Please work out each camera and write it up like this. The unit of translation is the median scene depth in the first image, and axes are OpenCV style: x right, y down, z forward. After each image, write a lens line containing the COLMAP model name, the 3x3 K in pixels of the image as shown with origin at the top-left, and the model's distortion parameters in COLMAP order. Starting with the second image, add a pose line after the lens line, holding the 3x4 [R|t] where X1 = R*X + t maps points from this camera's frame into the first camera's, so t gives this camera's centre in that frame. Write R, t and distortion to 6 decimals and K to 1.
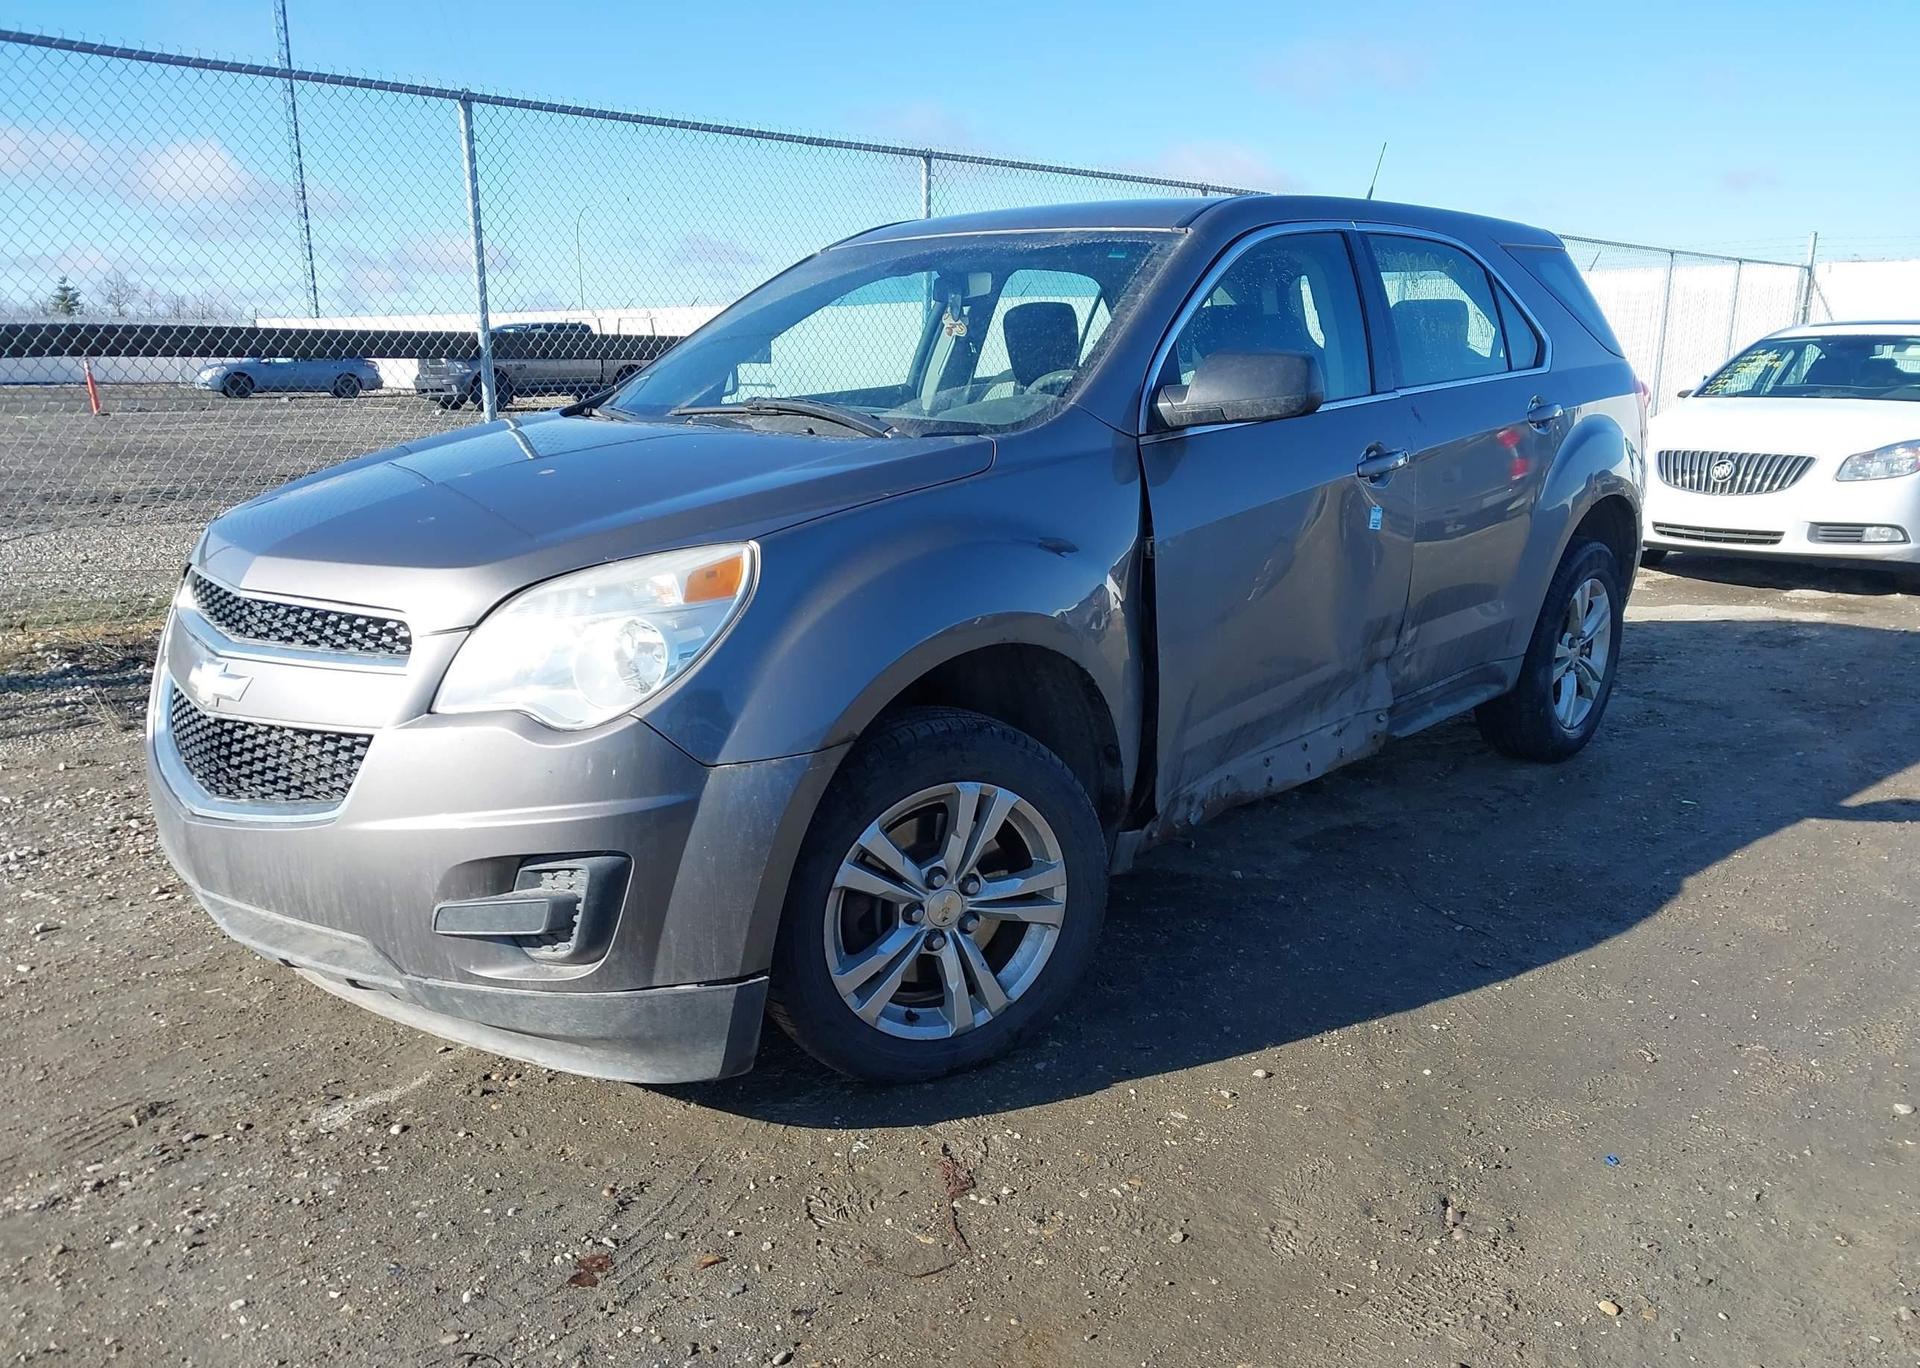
lens RADIAL K [[1501.8, 0, 971.0], [0, 1501.8, 668.9], [0, 0, 1]] dist [0.039854, -0.033887]
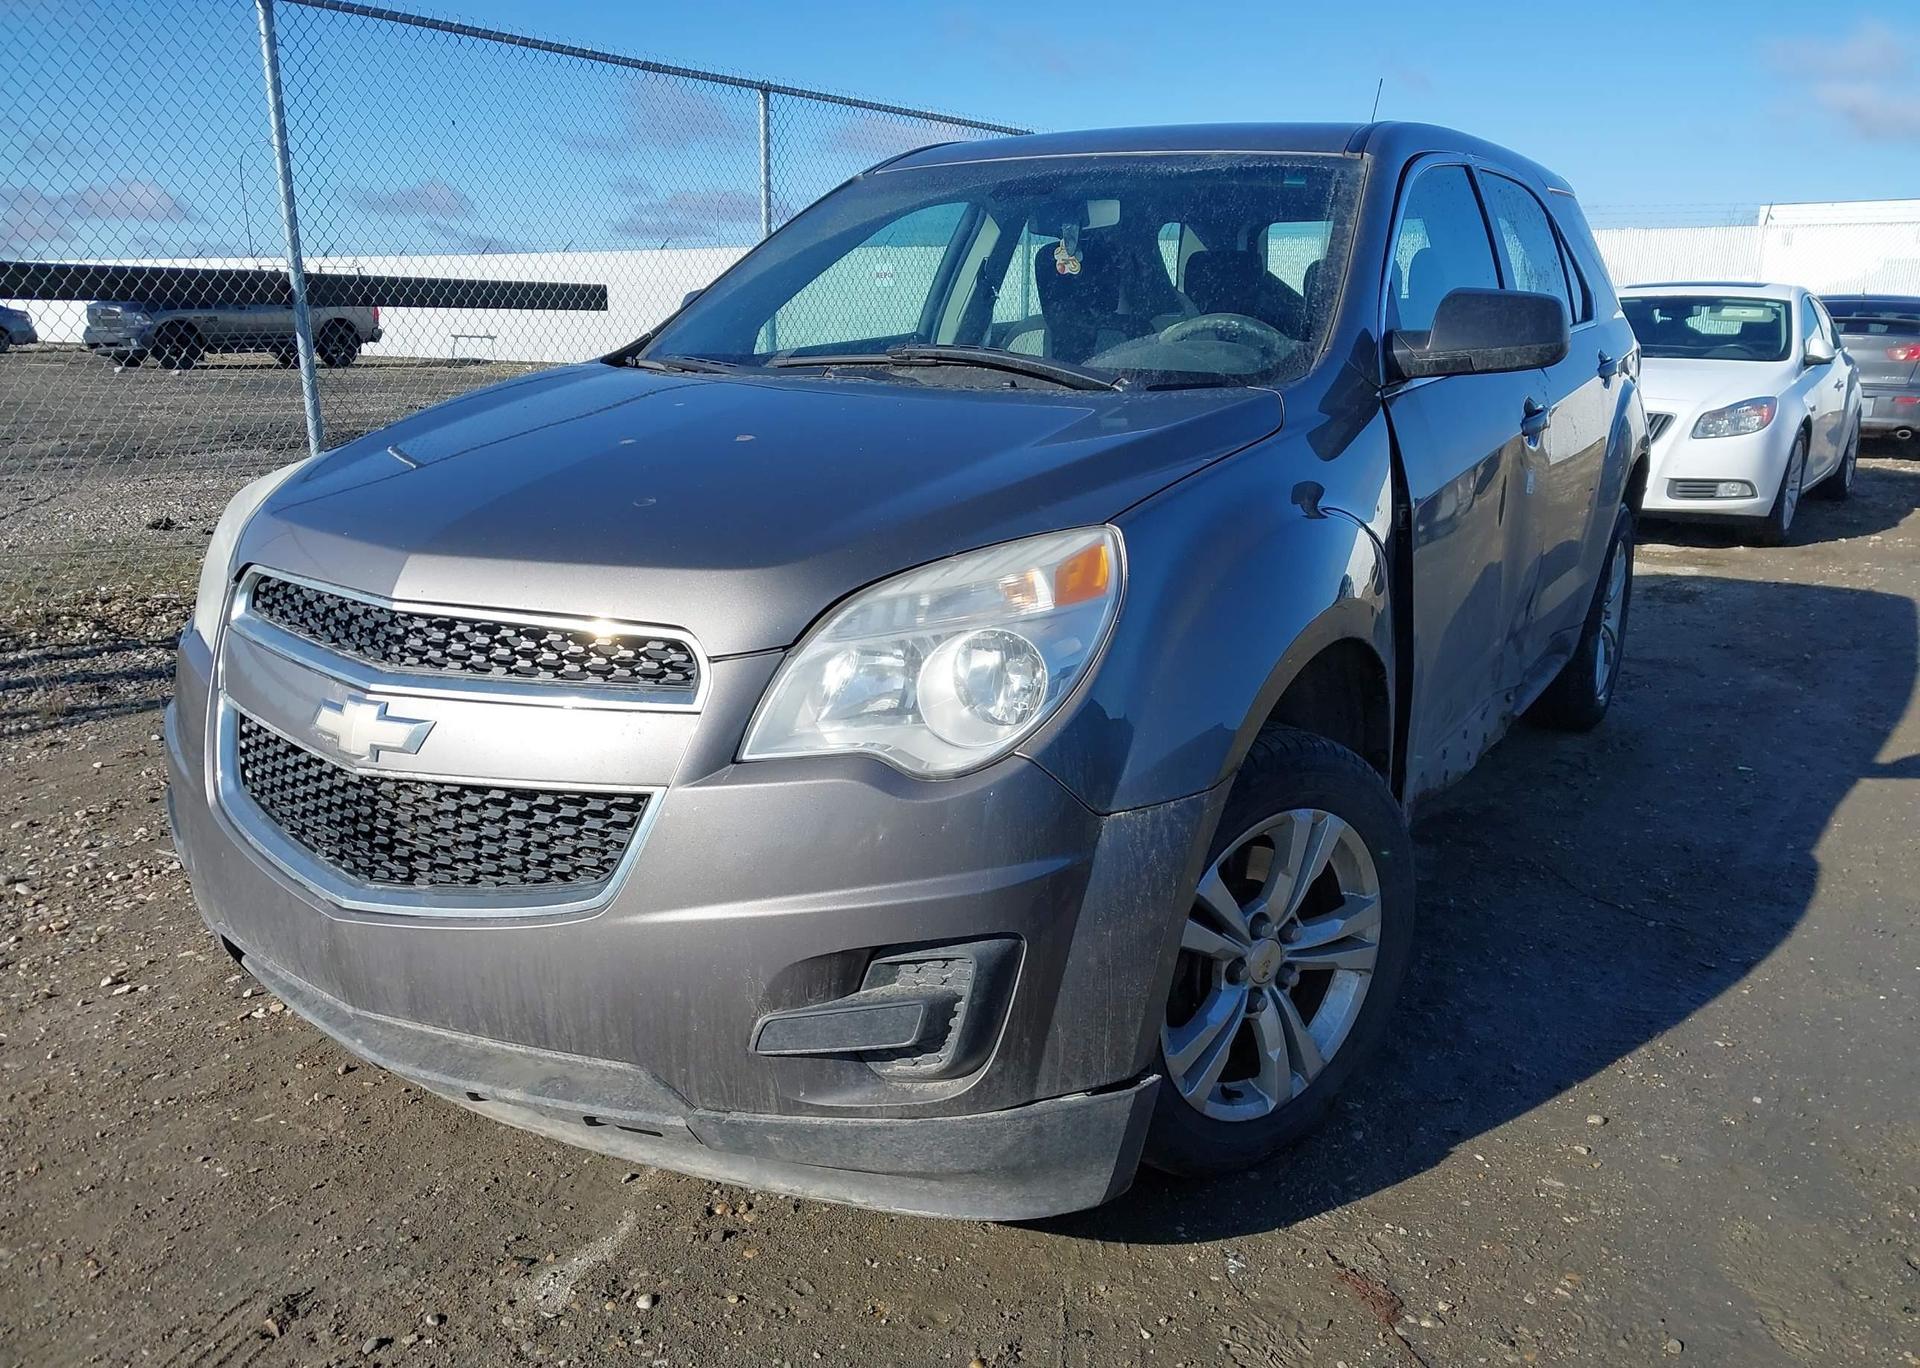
lens RADIAL K [[1501.8, 0, 948.3], [0, 1501.8, 686.3], [0, 0, 1]] dist [0.039854, -0.033887]
pose [[0.982629, -0.036527, 0.181952, -0.341708], [0.029954, 0.998800, 0.038741, -0.030279], [-0.183149, -0.032617, 0.982544, 0.220751]]
